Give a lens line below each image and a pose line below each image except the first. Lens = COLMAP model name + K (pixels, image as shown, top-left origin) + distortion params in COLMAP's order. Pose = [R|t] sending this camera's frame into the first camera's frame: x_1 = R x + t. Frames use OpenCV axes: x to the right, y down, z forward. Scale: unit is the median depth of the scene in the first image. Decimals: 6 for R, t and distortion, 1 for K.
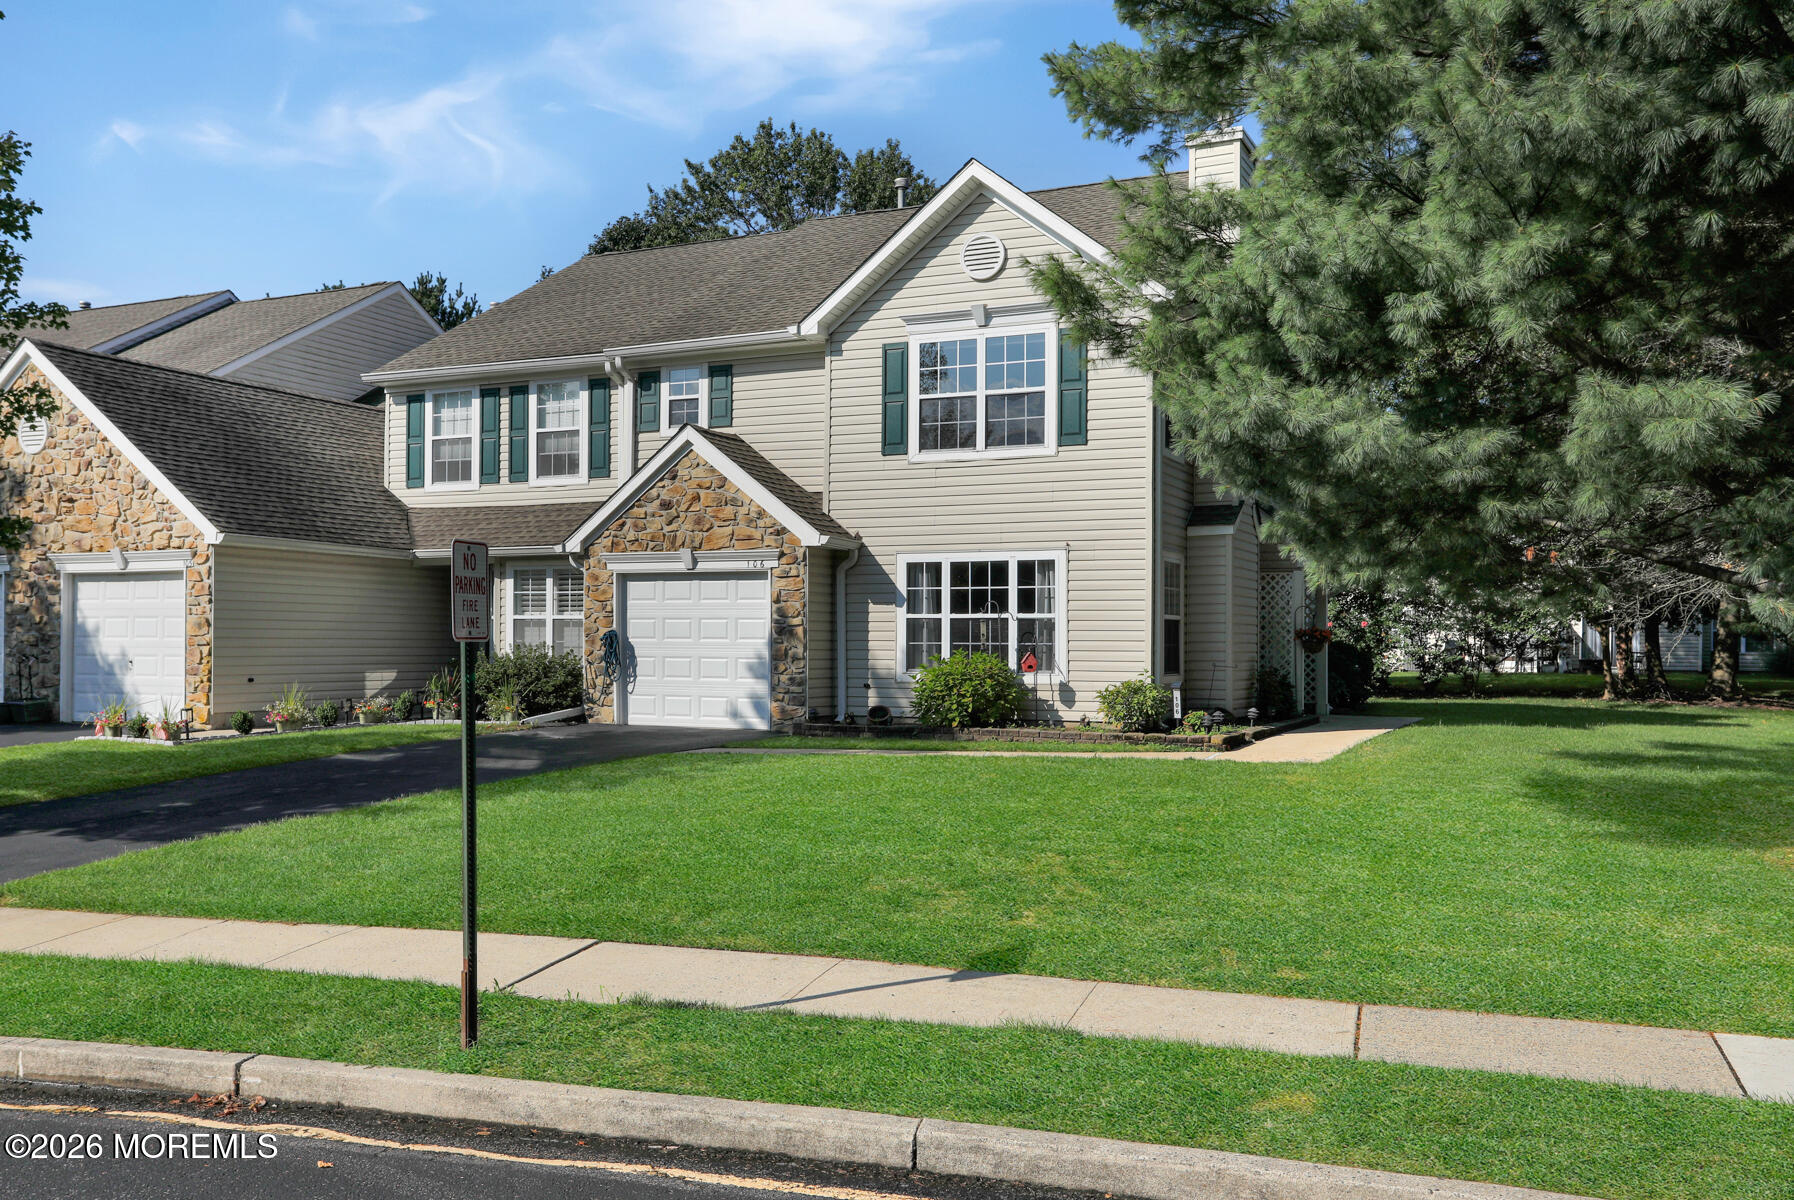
lens RADIAL K [[1513.3, 0, 936.5], [0, 1513.3, 635.4], [0, 0, 1]] dist [-0.005220, -0.000457]
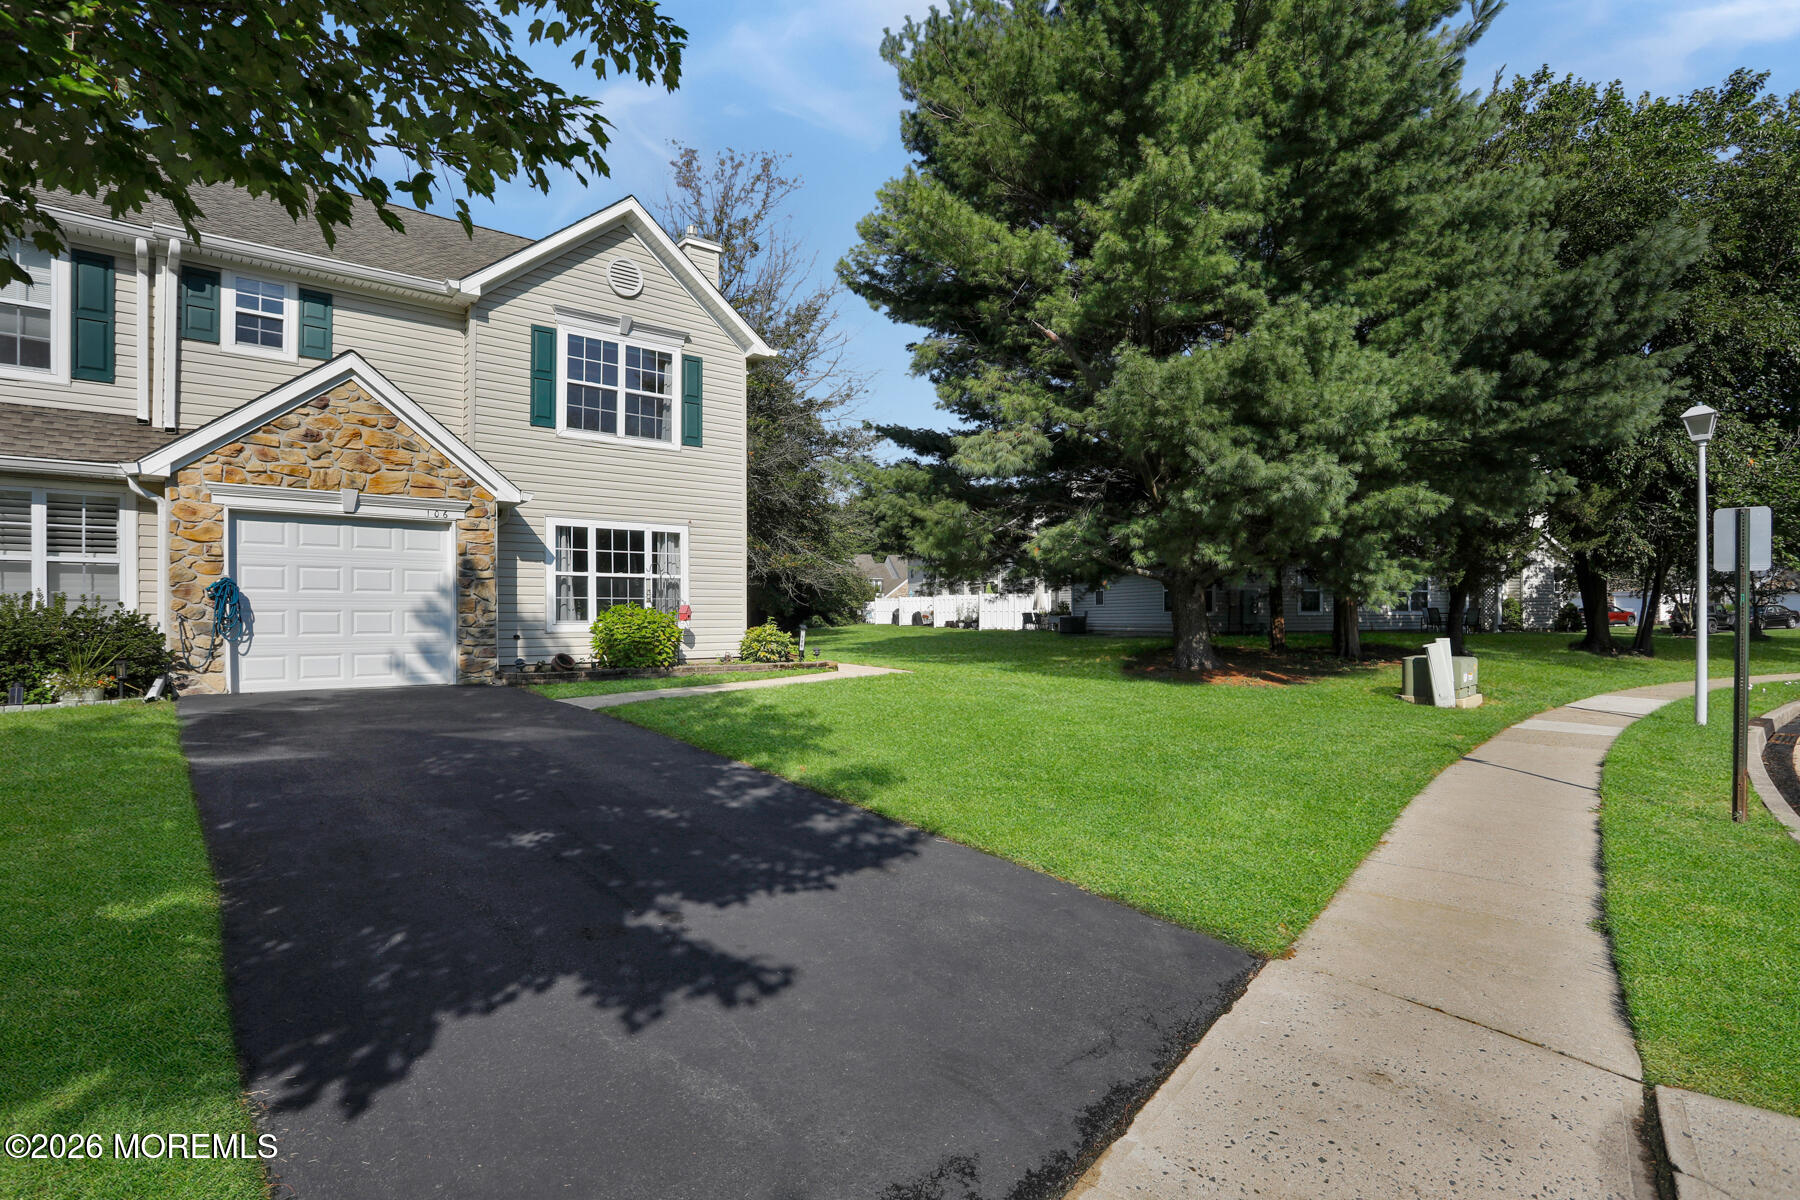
lens RADIAL K [[906.7, 0, 897.3], [0, 906.7, 618.7], [0, 0, 1]] dist [-0.046776, 0.021789]
pose [[0.417301, -0.009122, 0.908723, -0.516562], [0.002028, 0.999956, 0.009107, 0.015145], [-0.908766, -0.001957, 0.417301, 0.489516]]
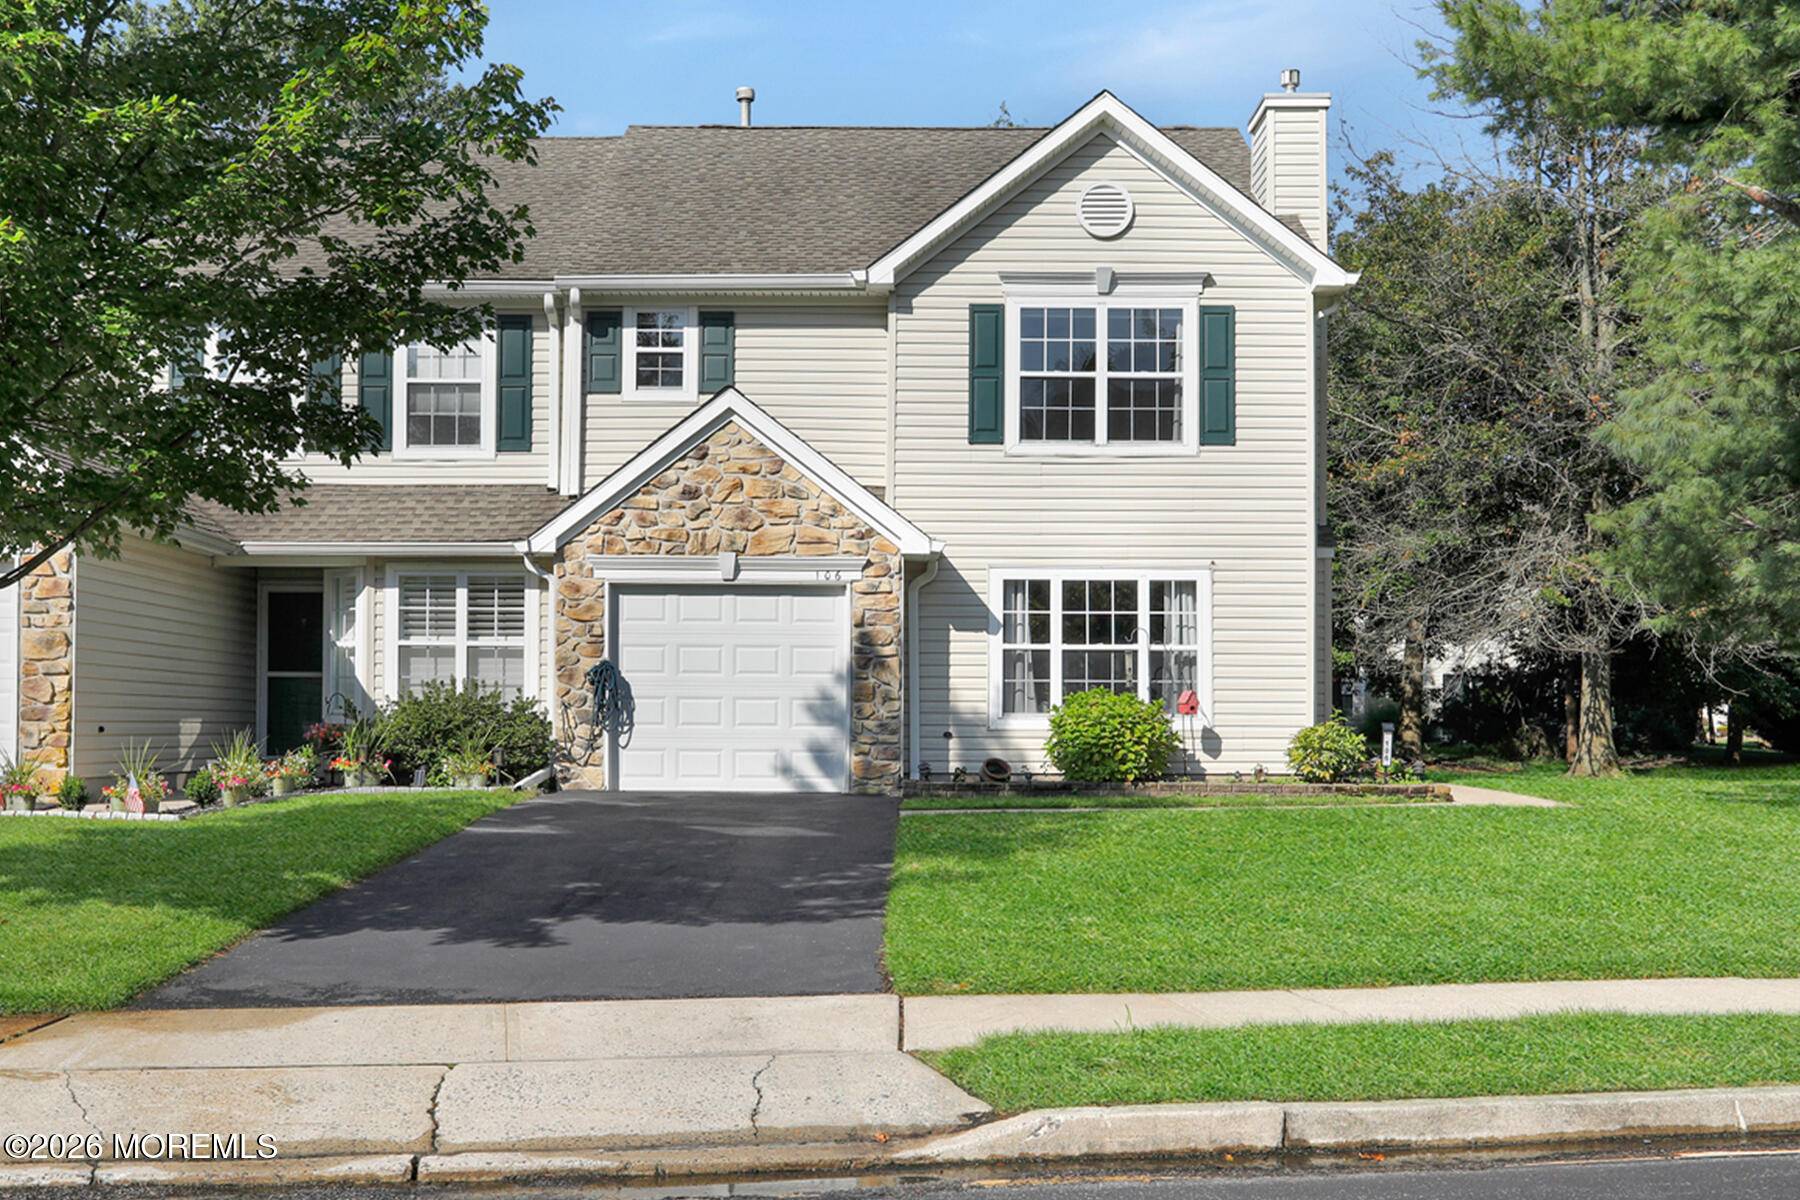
lens RADIAL K [[1997.7, 0, 880.6], [0, 1997.7, 668.8], [0, 0, 1]] dist [-0.035109, 0.000000]
pose [[0.905299, 0.010594, 0.424643, -0.520864], [-0.001642, 0.999769, -0.021442, 0.021463], [-0.424772, 0.018714, 0.905107, 0.075862]]
